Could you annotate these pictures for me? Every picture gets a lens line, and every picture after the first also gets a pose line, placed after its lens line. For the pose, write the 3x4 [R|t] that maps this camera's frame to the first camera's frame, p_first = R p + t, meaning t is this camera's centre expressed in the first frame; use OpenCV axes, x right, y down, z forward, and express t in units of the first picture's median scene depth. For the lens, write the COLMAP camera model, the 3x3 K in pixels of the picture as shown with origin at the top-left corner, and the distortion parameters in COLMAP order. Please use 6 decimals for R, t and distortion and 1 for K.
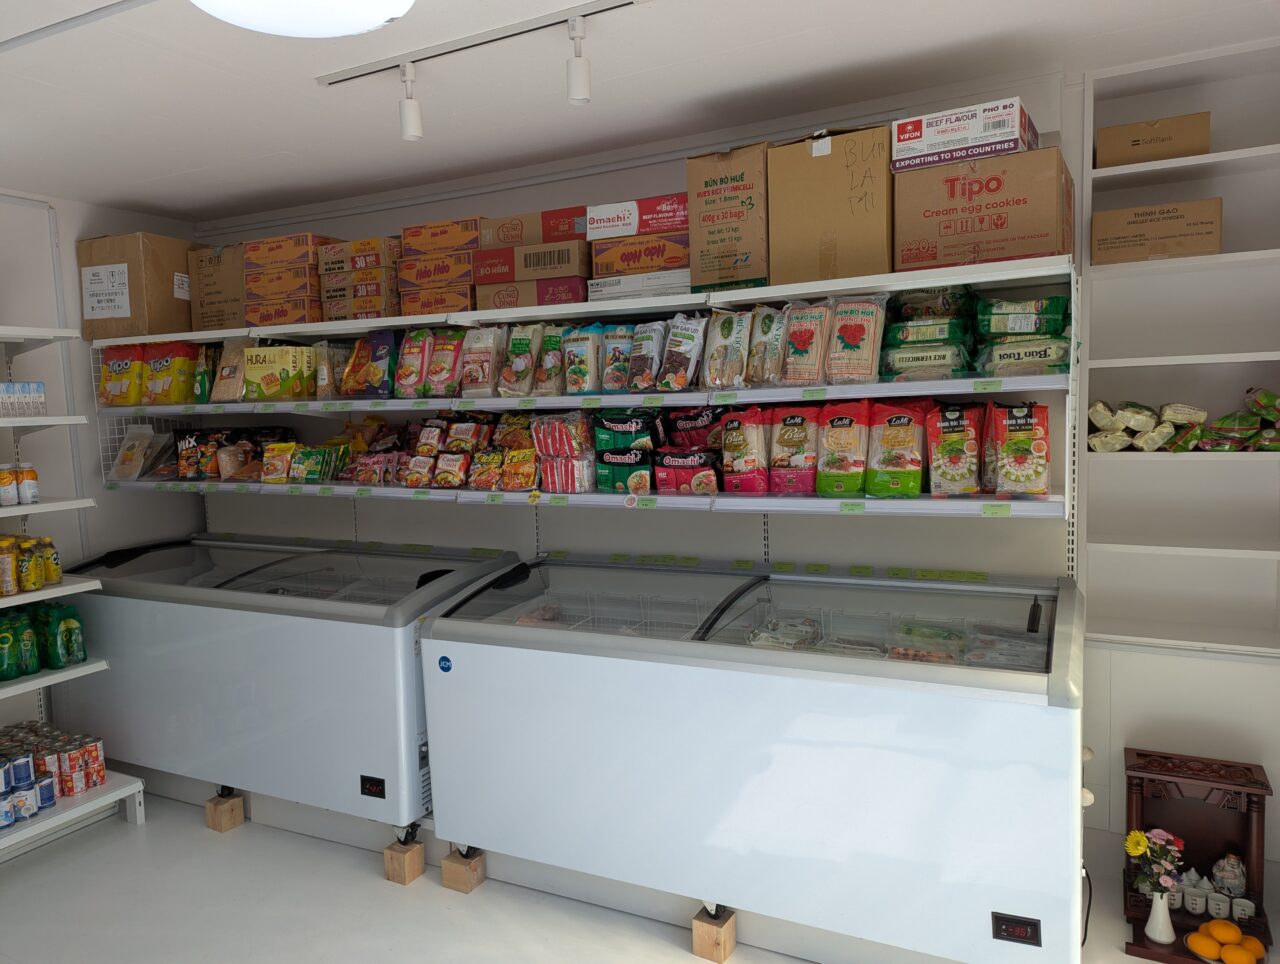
lens RADIAL K [[906.4, 0, 635.0], [0, 906.4, 484.6], [0, 0, 1]] dist [0.058112, -0.044839]
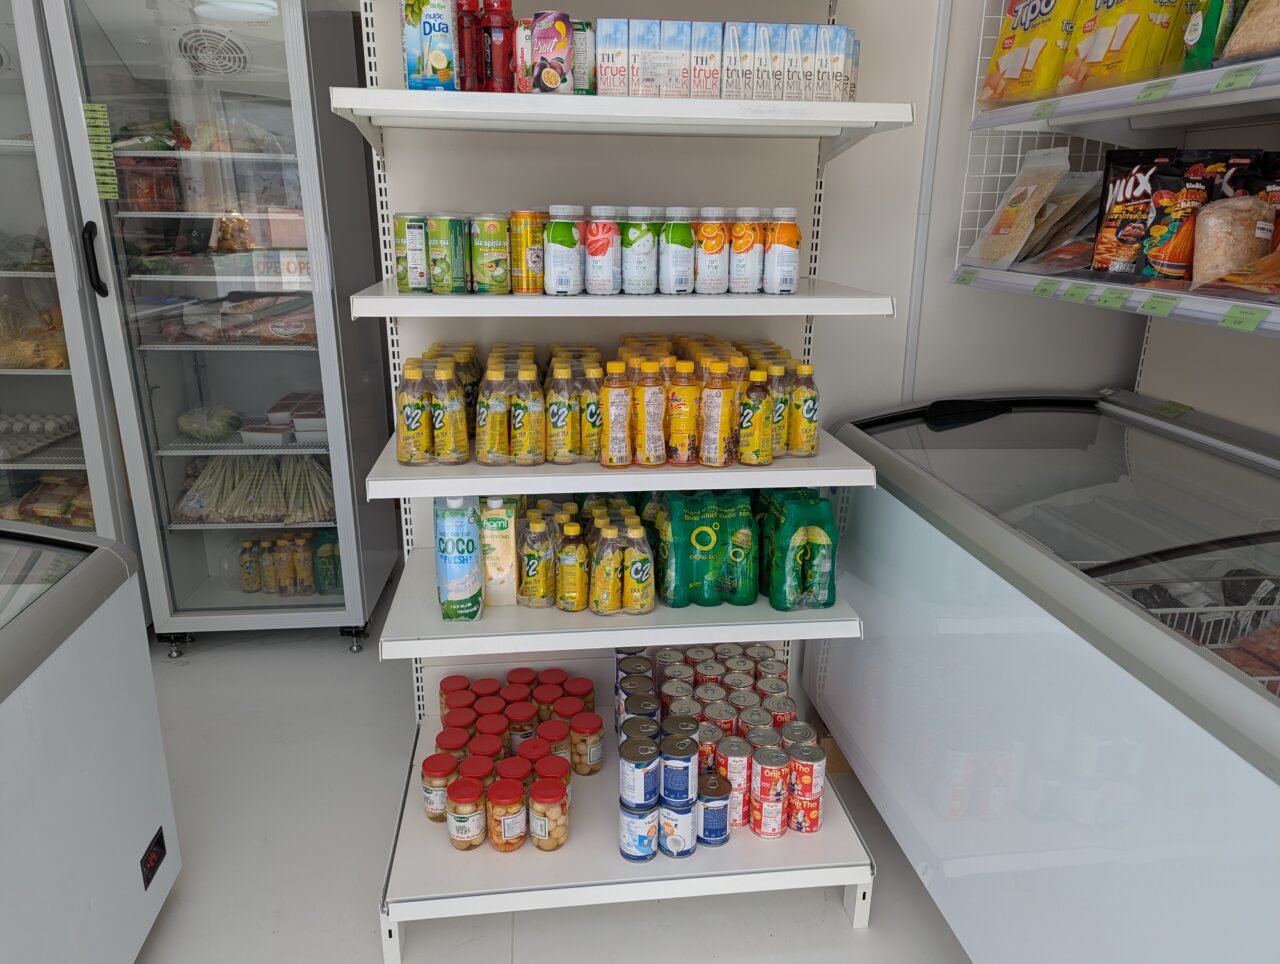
lens RADIAL K [[906.4, 0, 630.0], [0, 906.4, 489.9], [0, 0, 1]] dist [0.058112, -0.044839]
pose [[0.562329, 0.284615, -0.776390, -0.261790], [-0.109270, 0.956243, 0.271404, -0.002720], [0.819663, -0.067782, 0.568822, 0.585817]]
